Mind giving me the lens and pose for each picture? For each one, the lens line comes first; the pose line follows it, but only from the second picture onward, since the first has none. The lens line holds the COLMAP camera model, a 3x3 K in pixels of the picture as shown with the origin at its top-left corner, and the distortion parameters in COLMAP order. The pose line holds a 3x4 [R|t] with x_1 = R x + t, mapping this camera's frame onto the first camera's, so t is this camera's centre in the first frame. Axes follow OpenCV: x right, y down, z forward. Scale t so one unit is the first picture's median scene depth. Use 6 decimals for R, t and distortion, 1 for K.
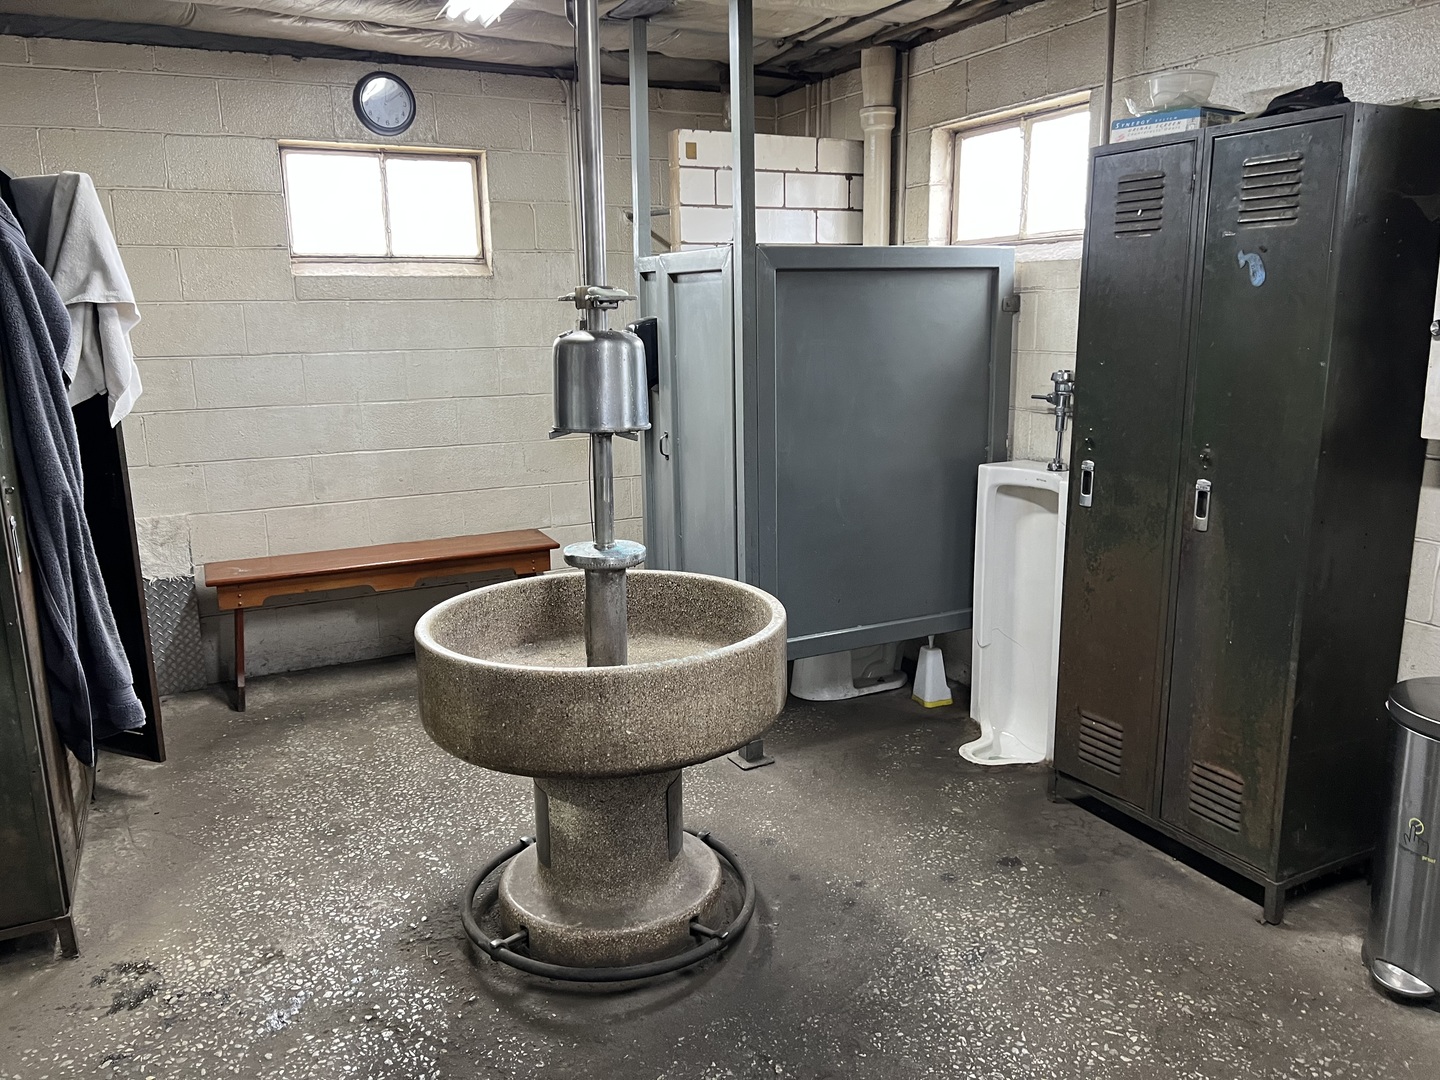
lens RADIAL K [[1079.5, 0, 719.8], [0, 1079.5, 537.9], [0, 0, 1]] dist [0.026700, -0.024655]
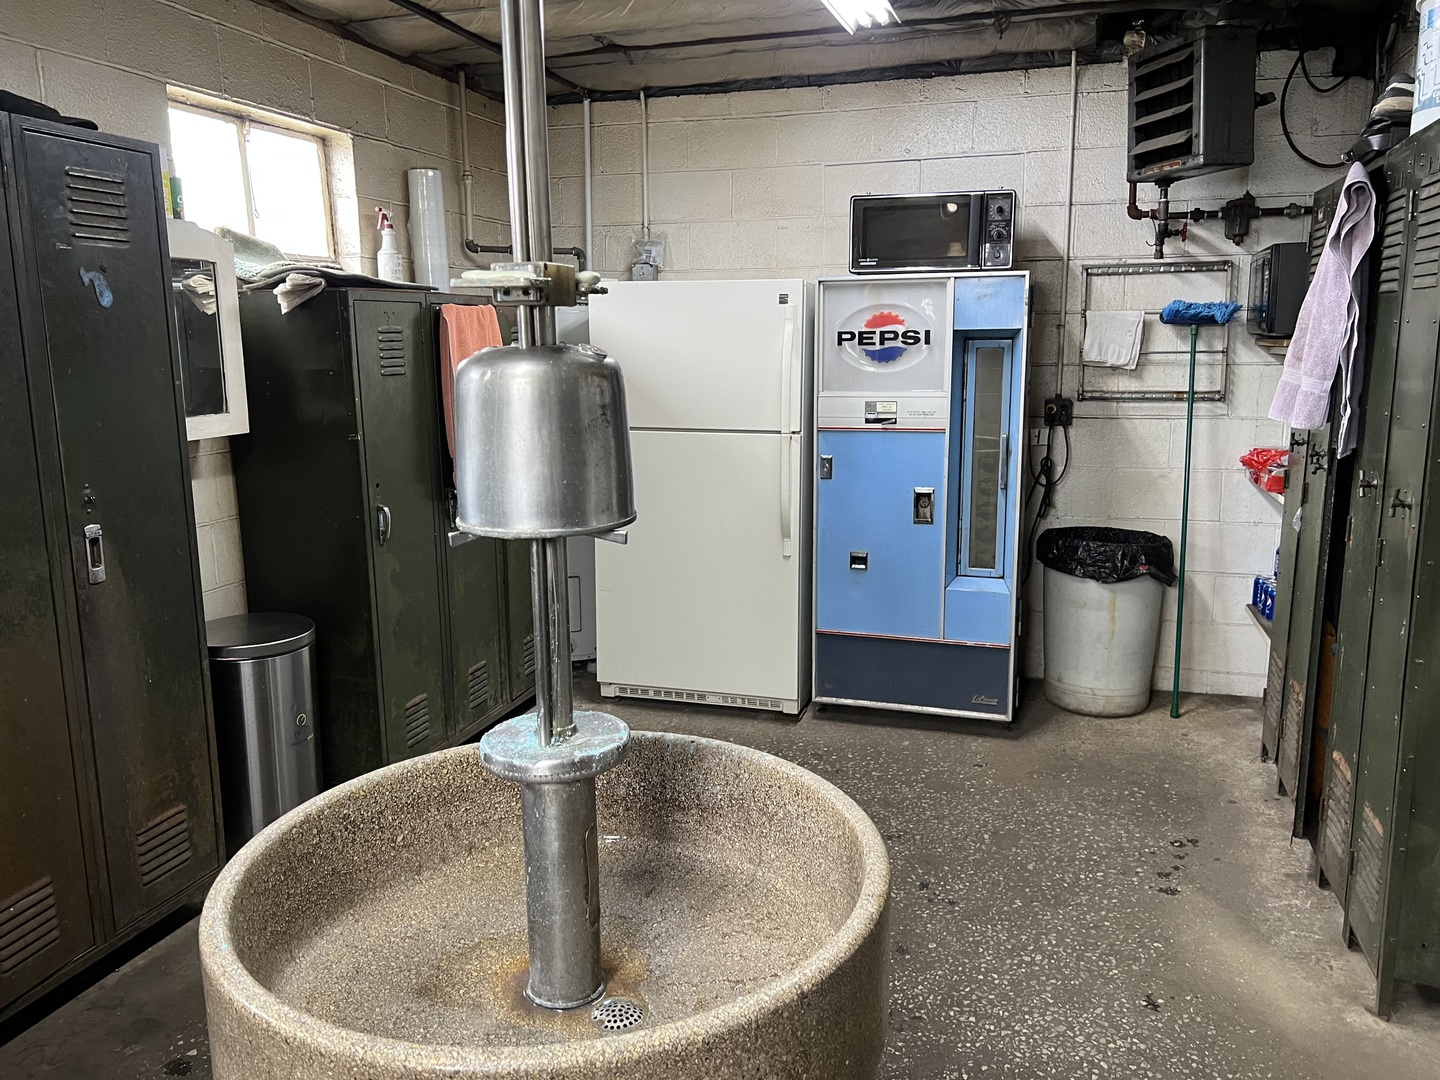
lens RADIAL K [[1079.5, 0, 719.3], [0, 1079.5, 536.5], [0, 0, 1]] dist [0.026700, -0.024655]
pose [[-0.723963, -0.108427, 0.681265, -0.522780], [0.158660, 0.934924, 0.317402, -0.244554], [-0.671346, 0.337876, -0.659647, 1.249697]]
